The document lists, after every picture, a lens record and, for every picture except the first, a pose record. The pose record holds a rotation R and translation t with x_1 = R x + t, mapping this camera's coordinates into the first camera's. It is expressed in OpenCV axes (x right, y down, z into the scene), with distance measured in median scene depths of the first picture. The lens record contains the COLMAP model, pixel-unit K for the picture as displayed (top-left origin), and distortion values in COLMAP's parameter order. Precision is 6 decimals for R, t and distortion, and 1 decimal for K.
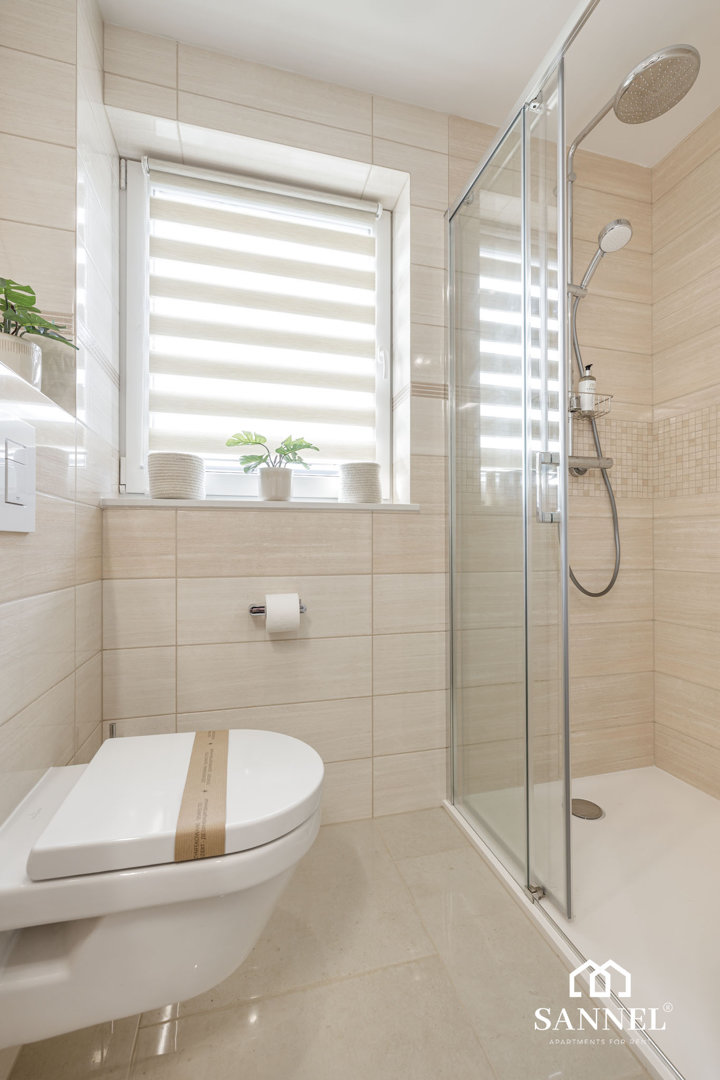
lens RADIAL K [[458.0, 0, 378.5], [0, 458.0, 562.0], [0, 0, 1]] dist [-0.002765, 0.000053]
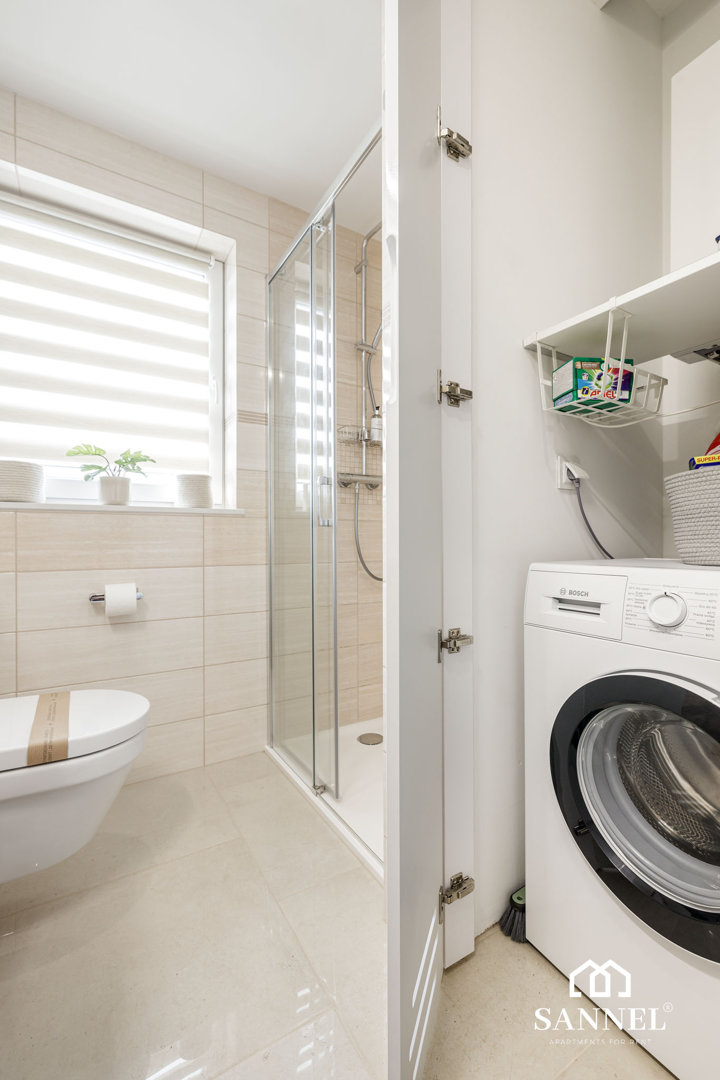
lens RADIAL K [[464.7, 0, 375.0], [0, 464.7, 552.7], [0, 0, 1]] dist [-0.000497, 0.000187]
pose [[0.964186, -0.008278, 0.265097, 0.097869], [0.012425, 0.999825, -0.013971, 0.012872], [-0.264935, 0.016765, 0.964120, -0.309410]]
